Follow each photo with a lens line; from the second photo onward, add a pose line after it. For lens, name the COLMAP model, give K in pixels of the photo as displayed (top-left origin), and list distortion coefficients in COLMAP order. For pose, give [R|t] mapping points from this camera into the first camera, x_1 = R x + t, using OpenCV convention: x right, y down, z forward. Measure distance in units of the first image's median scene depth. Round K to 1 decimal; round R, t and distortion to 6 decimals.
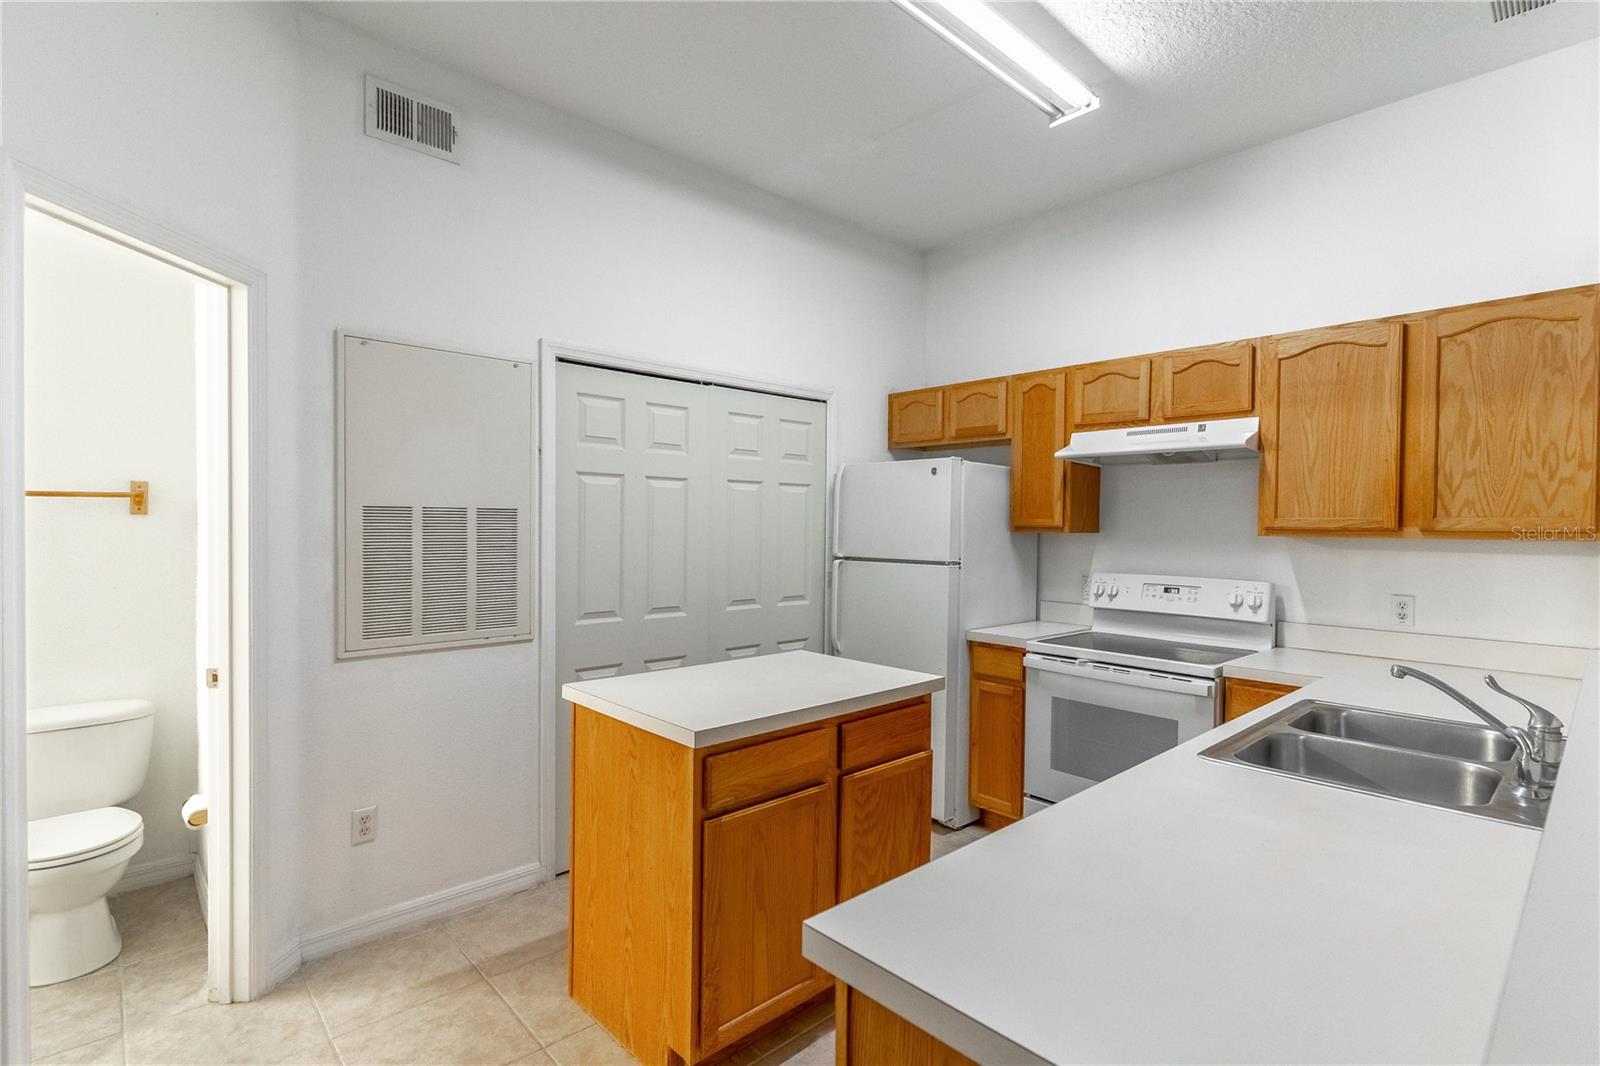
lens RADIAL K [[767.9, 0, 802.3], [0, 767.9, 538.0], [0, 0, 1]] dist [-0.000915, 0.001166]
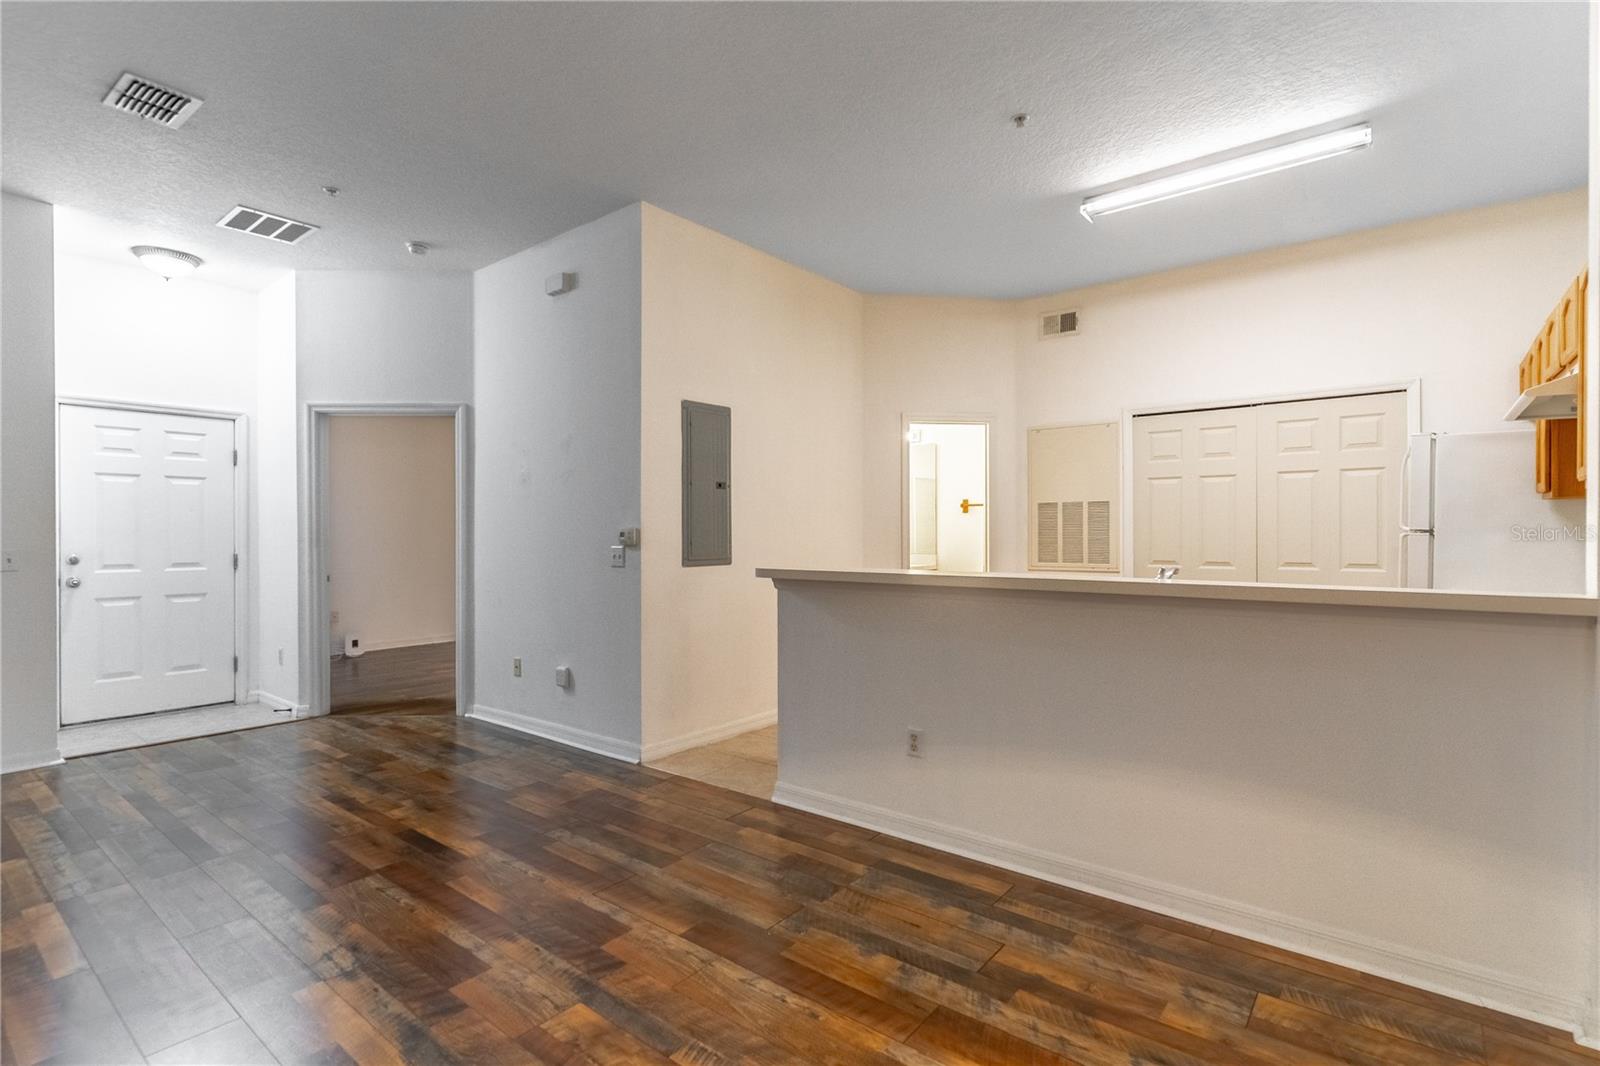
lens RADIAL K [[767.9, 0, 795.3], [0, 767.9, 535.3], [0, 0, 1]] dist [-0.000915, 0.001166]
pose [[0.144920, -0.008464, -0.989407, 1.360601], [-0.013466, 0.999854, -0.010526, 0.075222], [0.989352, 0.014849, 0.144785, -0.034801]]
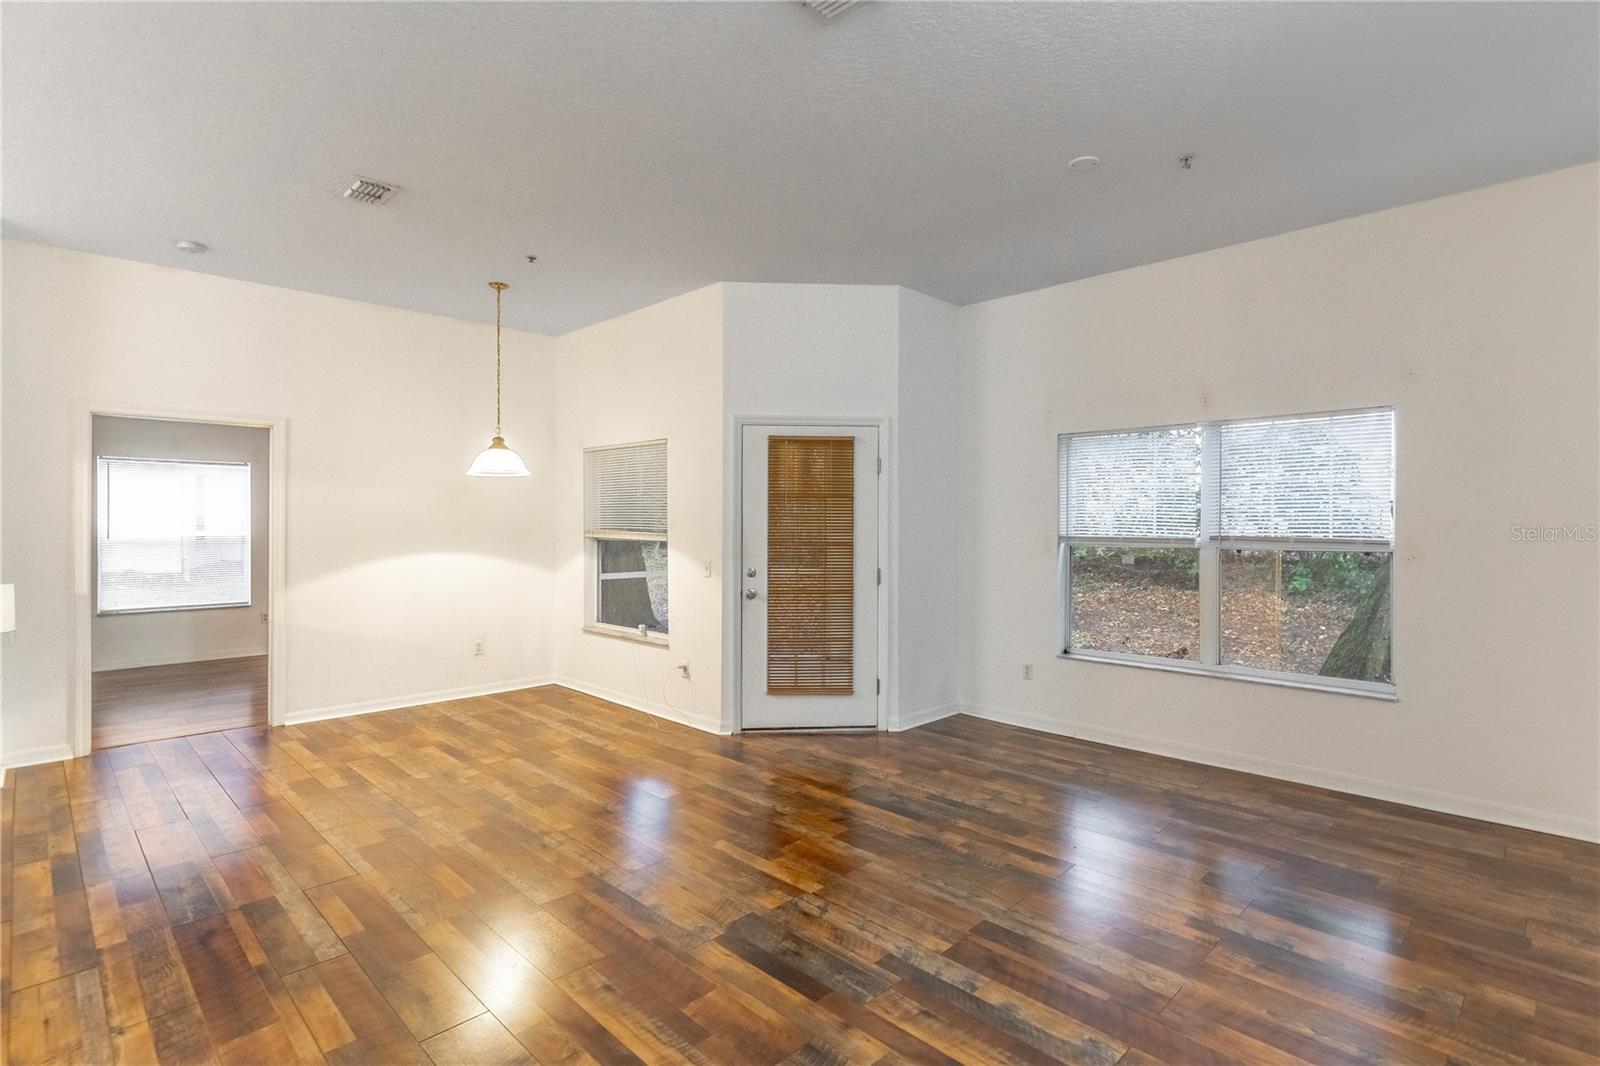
lens RADIAL K [[767.9, 0, 797.6], [0, 767.9, 536.4], [0, 0, 1]] dist [-0.000915, 0.001166]
pose [[-0.040279, -0.025012, 0.998875, -0.606895], [0.015903, 0.999544, 0.025670, 0.010119], [-0.999062, 0.016919, -0.039863, -0.690868]]
